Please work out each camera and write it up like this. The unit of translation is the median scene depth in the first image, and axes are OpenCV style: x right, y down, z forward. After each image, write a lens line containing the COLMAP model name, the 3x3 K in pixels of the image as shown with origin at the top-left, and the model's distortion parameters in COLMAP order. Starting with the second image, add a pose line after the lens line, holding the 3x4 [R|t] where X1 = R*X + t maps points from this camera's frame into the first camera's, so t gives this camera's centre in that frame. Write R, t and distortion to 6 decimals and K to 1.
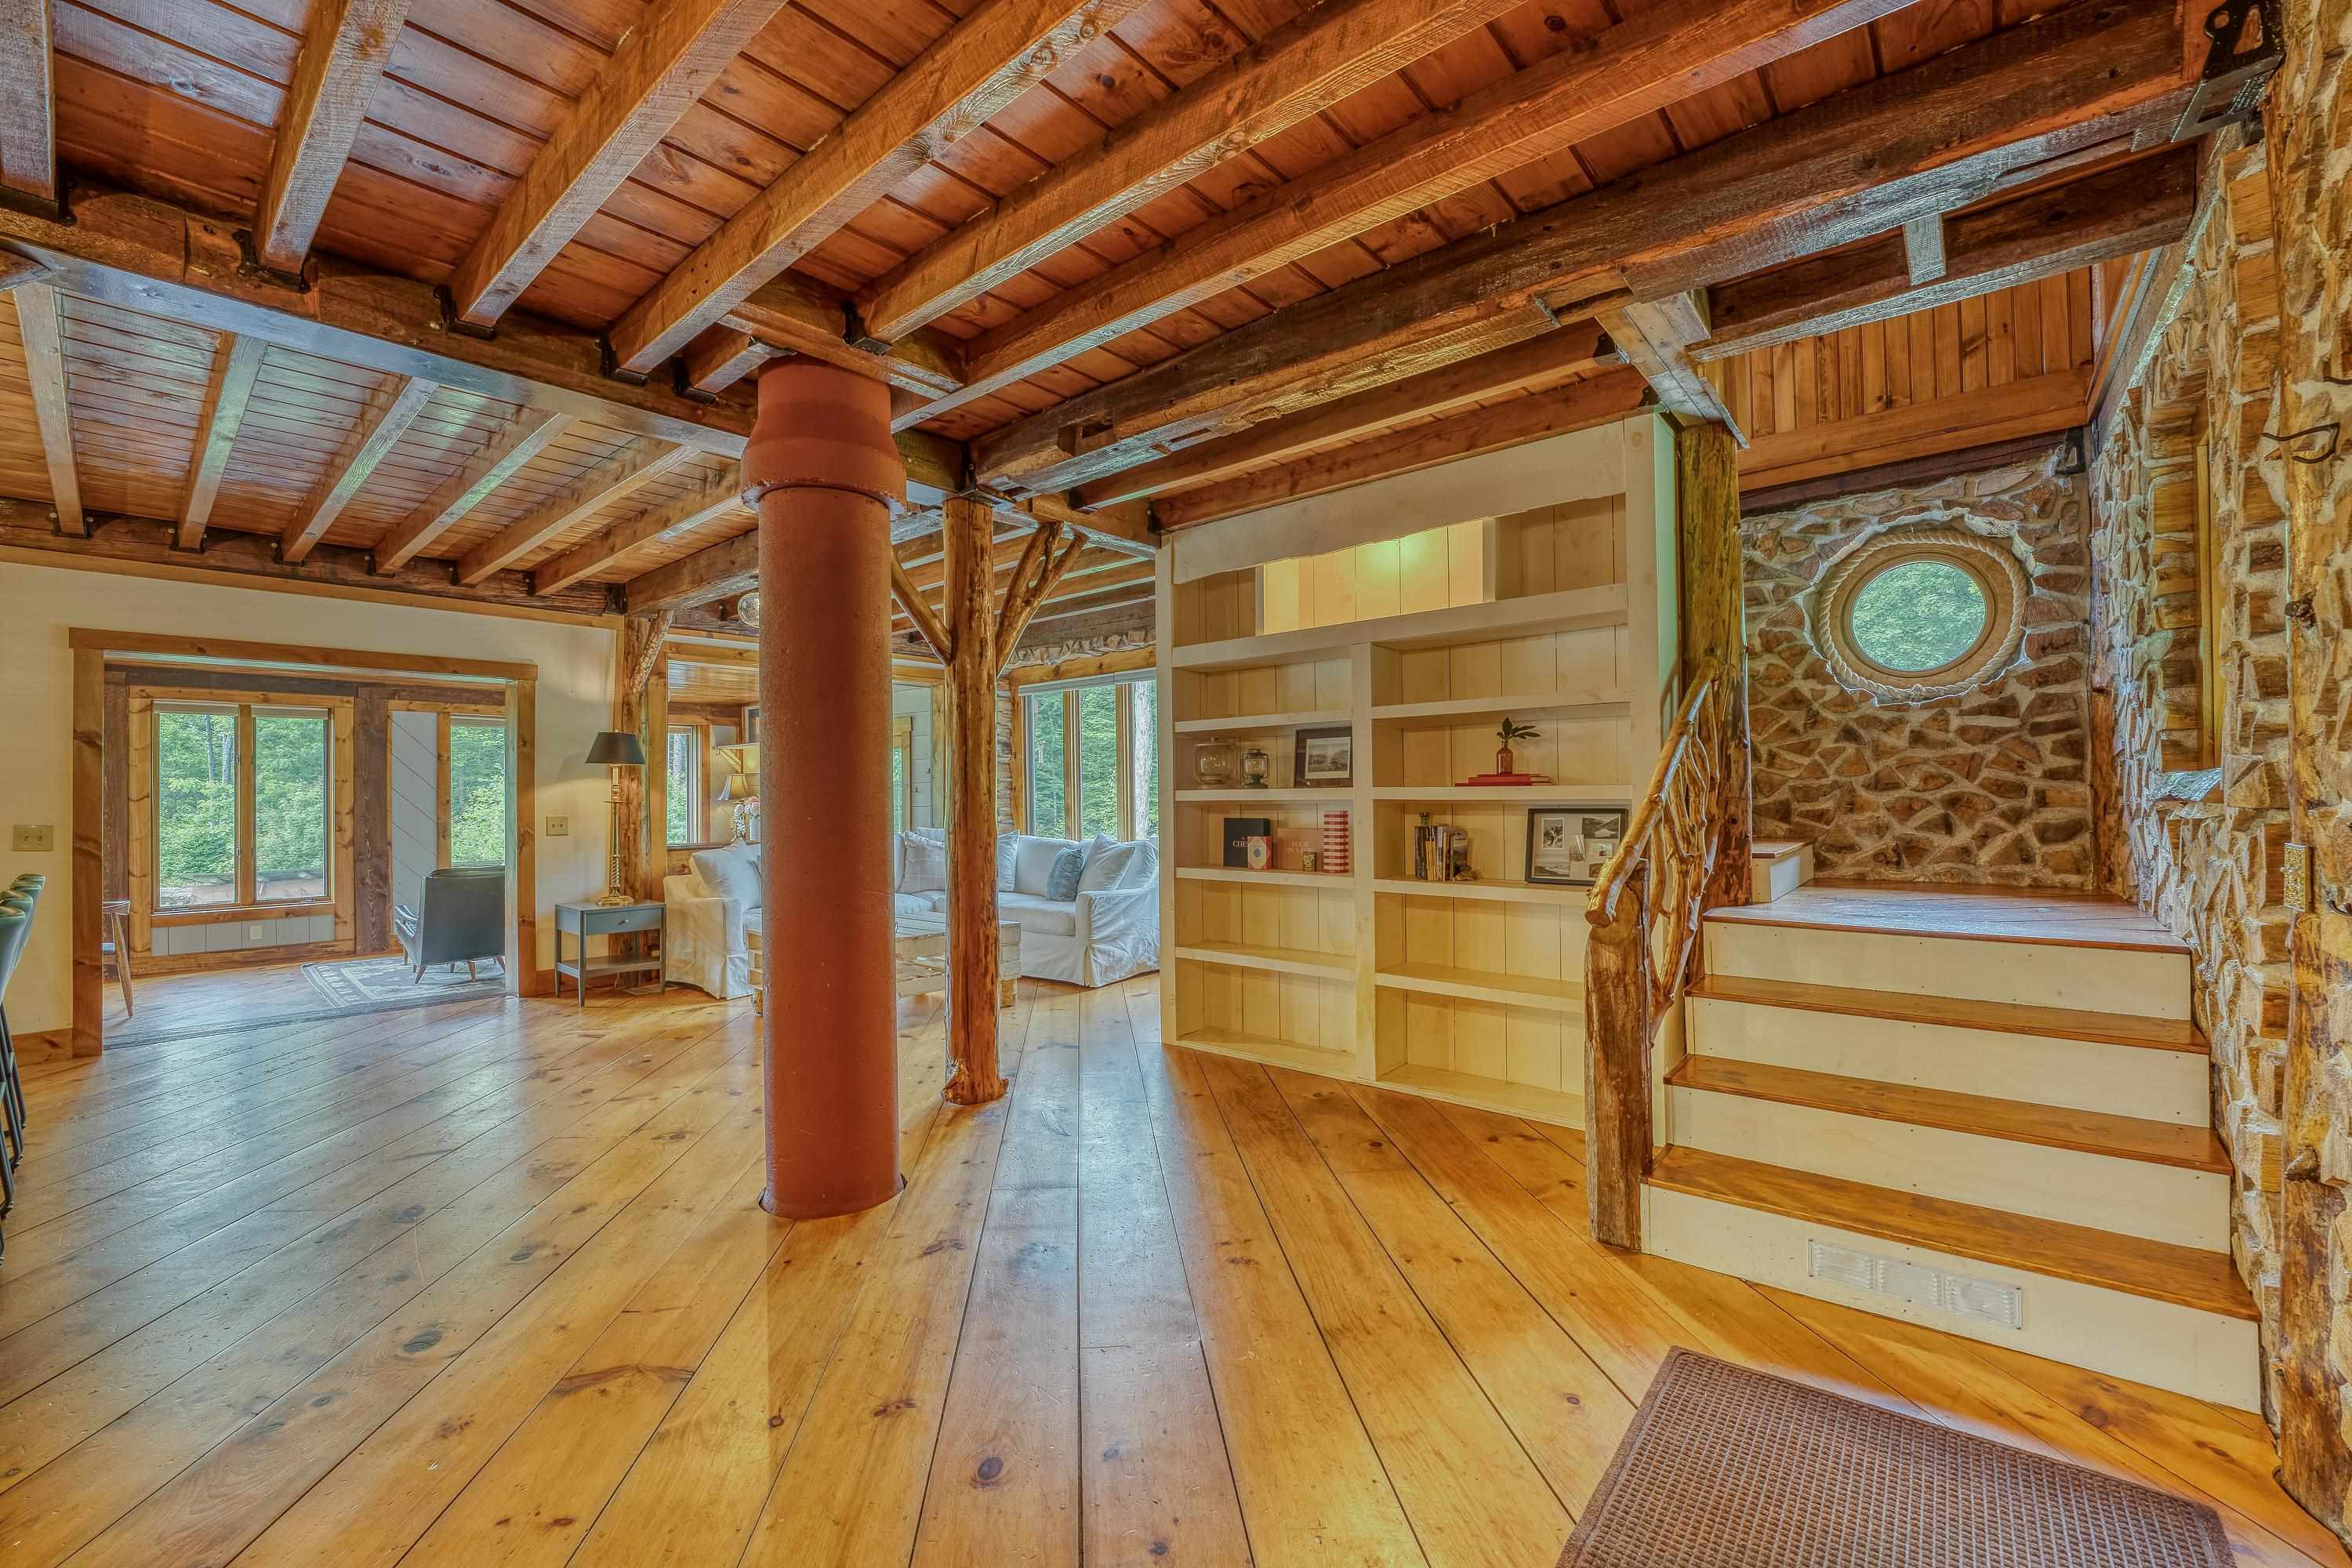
lens RADIAL K [[933.6, 0, 1161.4], [0, 933.6, 788.8], [0, 0, 1]] dist [-0.019893, 0.000663]
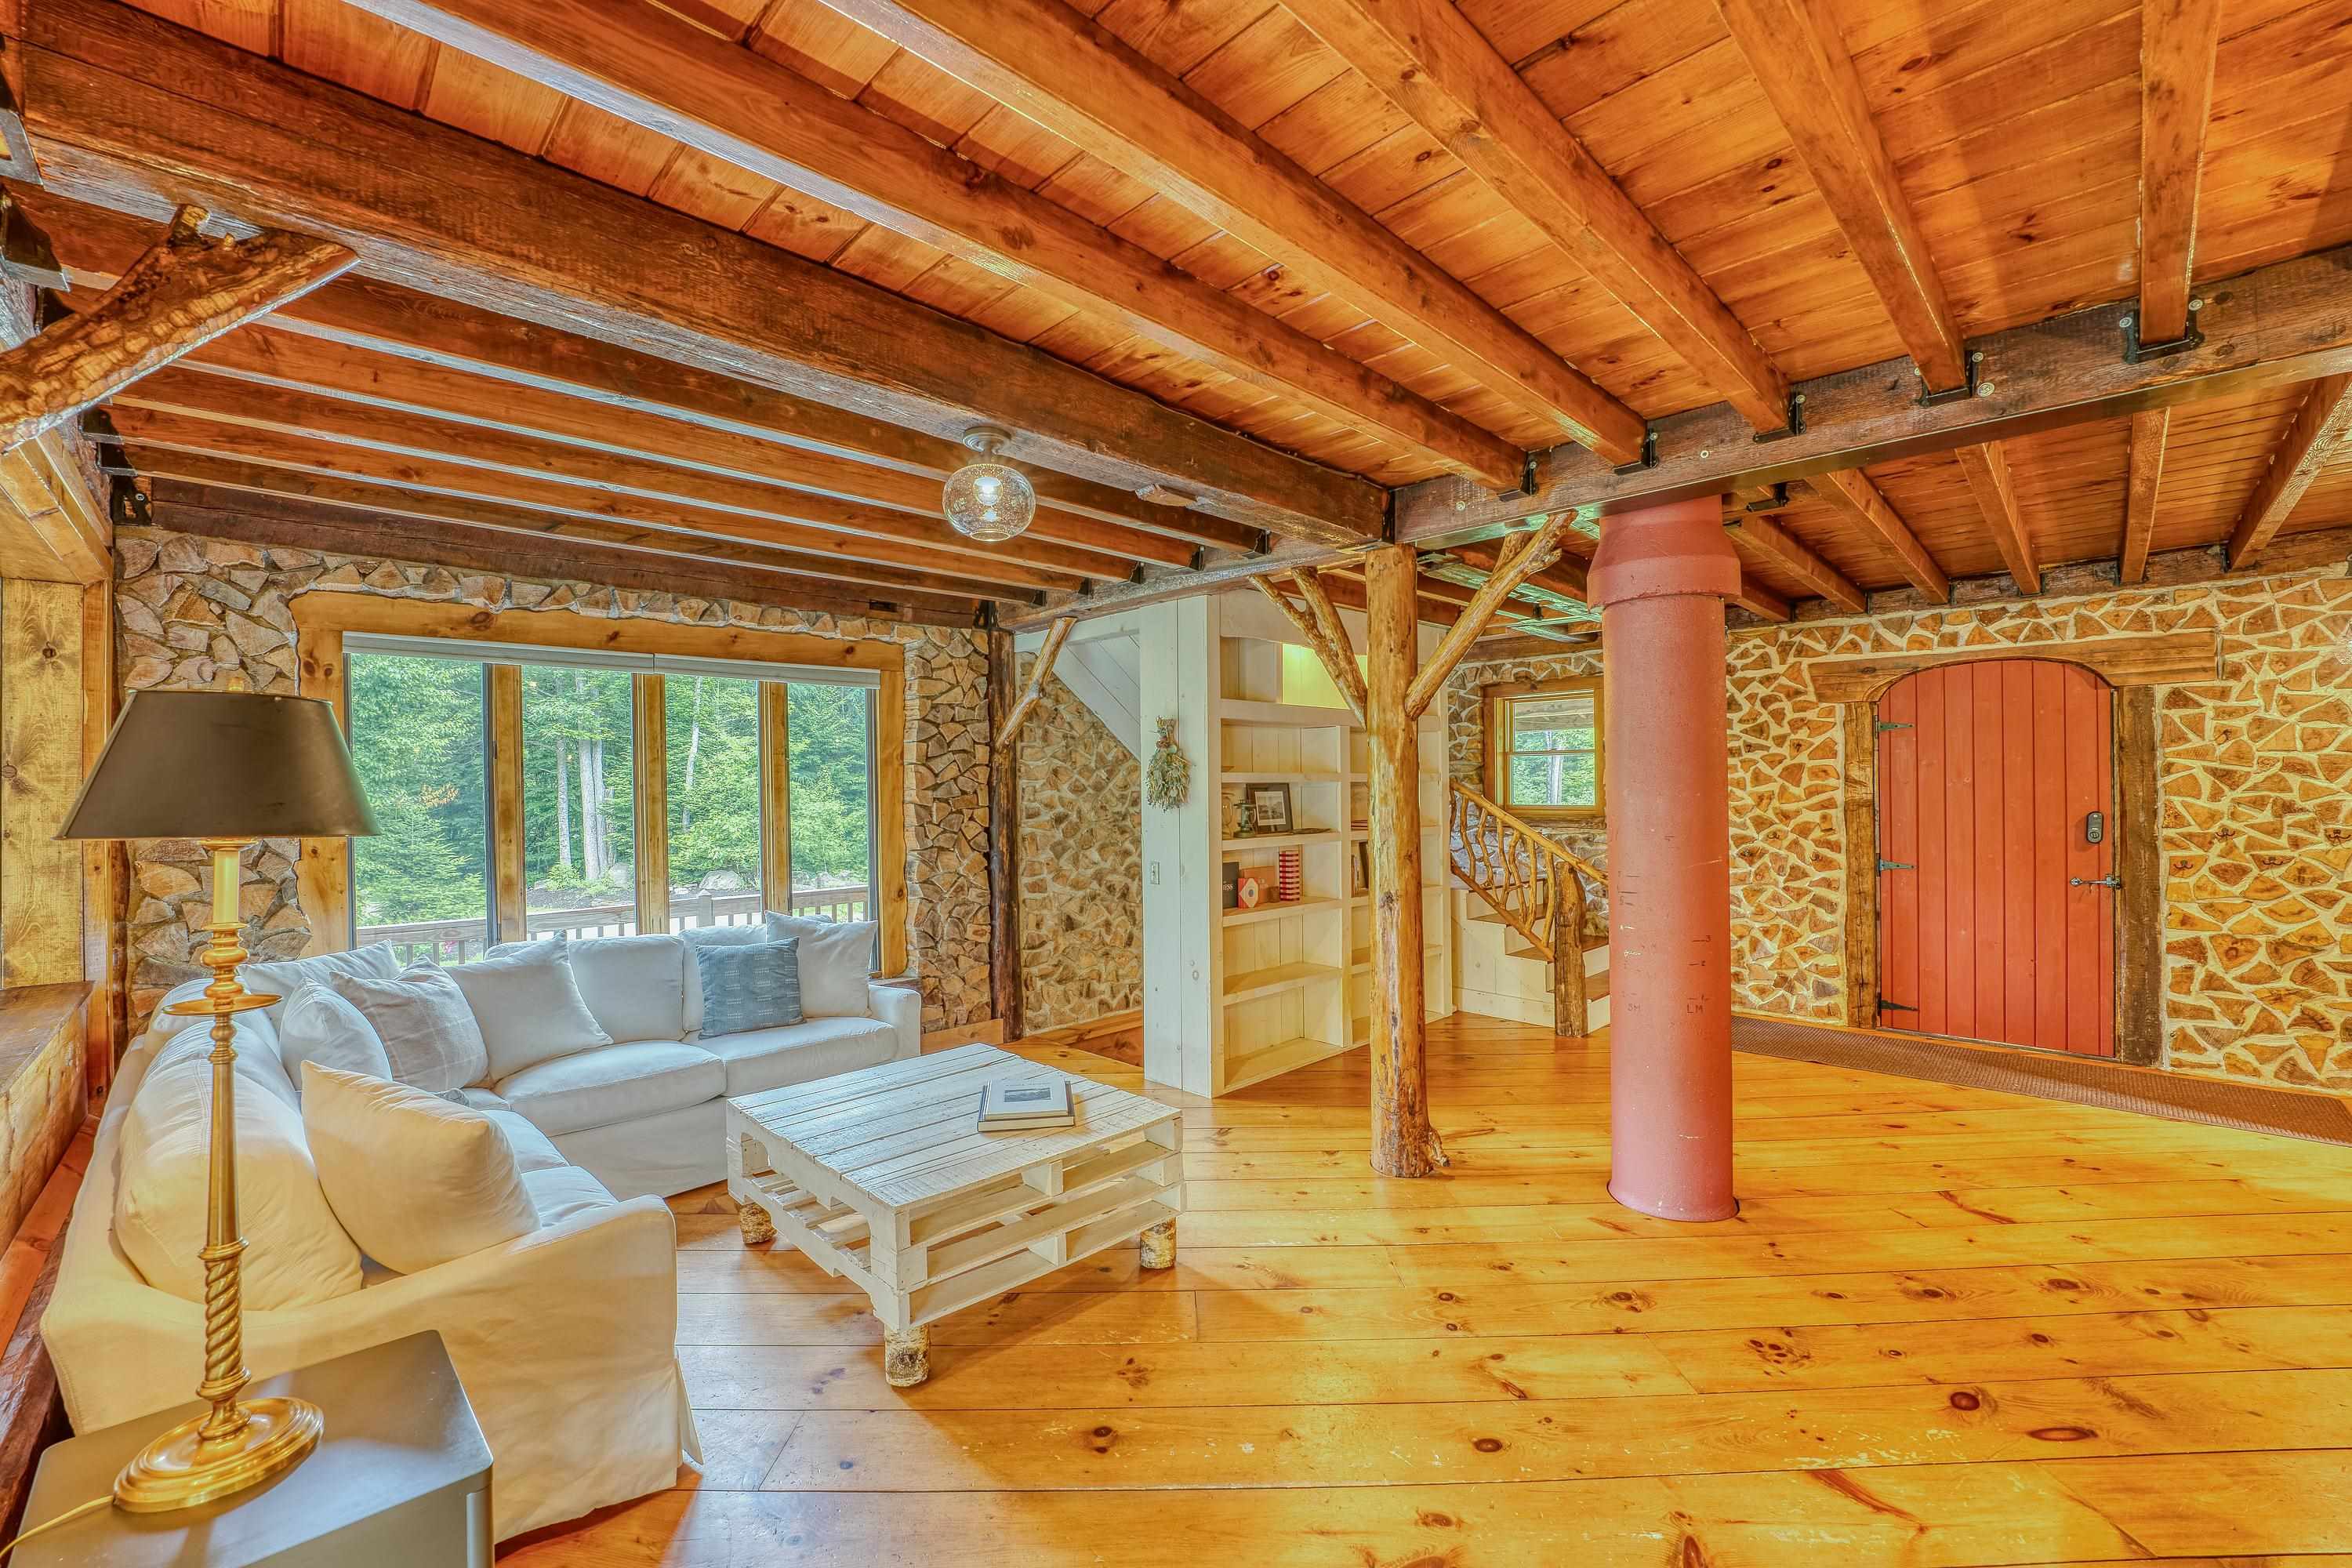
lens RADIAL K [[971.3, 0, 1182.6], [0, 971.3, 788.2], [0, 0, 1]] dist [-0.012918, 0.003418]
pose [[0.068136, 0.014201, 0.997575, -1.984460], [-0.002379, 0.999898, -0.014072, -0.075507], [-0.997673, -0.001414, 0.068163, 1.886464]]
